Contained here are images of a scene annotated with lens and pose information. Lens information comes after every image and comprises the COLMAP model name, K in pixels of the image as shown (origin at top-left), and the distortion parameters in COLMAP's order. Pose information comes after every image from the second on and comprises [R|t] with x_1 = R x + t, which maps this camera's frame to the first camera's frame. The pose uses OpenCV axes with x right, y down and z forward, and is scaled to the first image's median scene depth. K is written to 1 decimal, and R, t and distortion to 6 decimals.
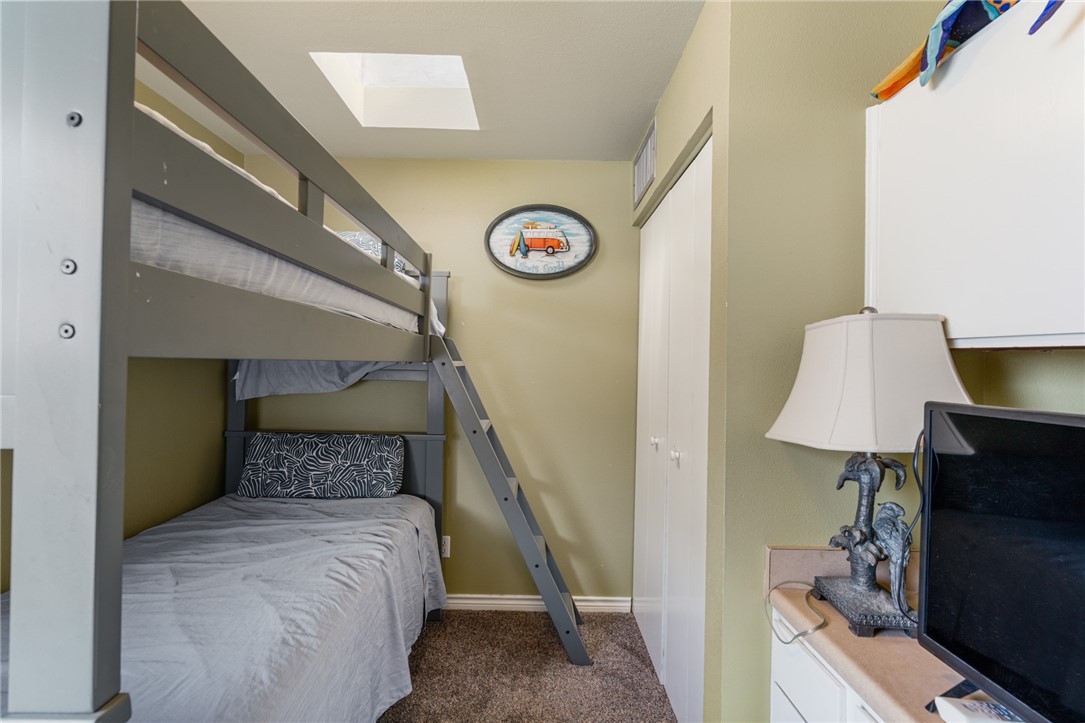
lens RADIAL K [[492.2, 0, 544.6], [0, 492.2, 358.3], [0, 0, 1]] dist [-0.005346, 0.000566]
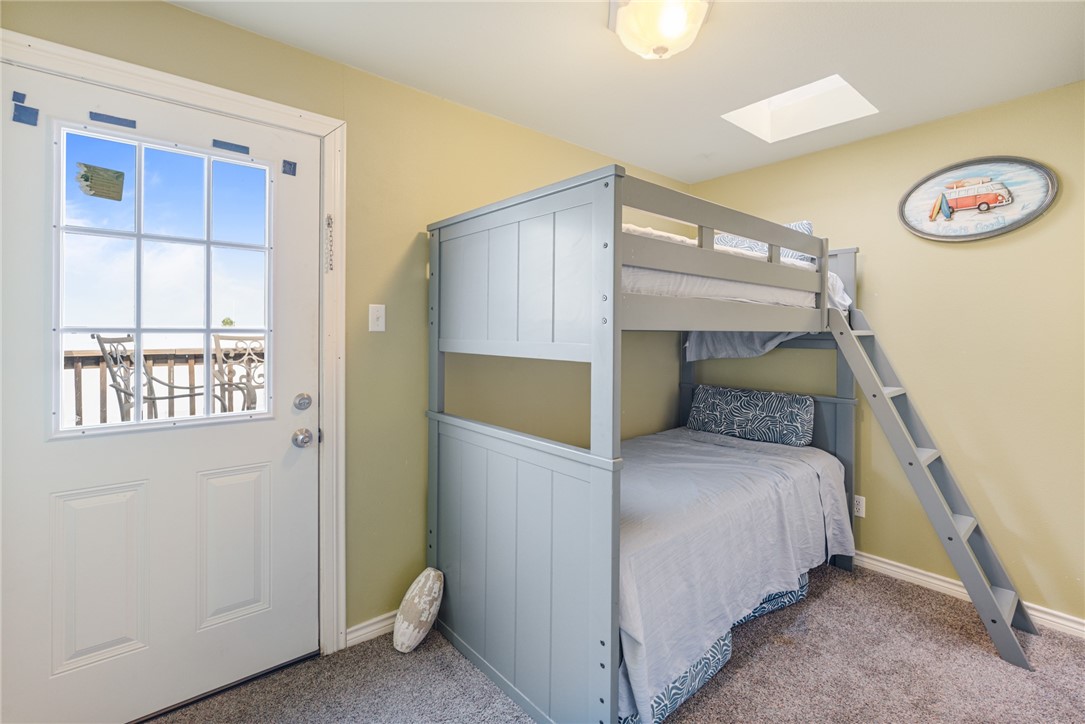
lens RADIAL K [[496.2, 0, 542.6], [0, 496.2, 368.1], [0, 0, 1]] dist [-0.001431, -0.000012]
pose [[0.636441, 0.040147, -0.770280, 0.209878], [0.017010, 0.997671, 0.066053, 0.004046], [0.771138, -0.055142, 0.634276, -0.228435]]
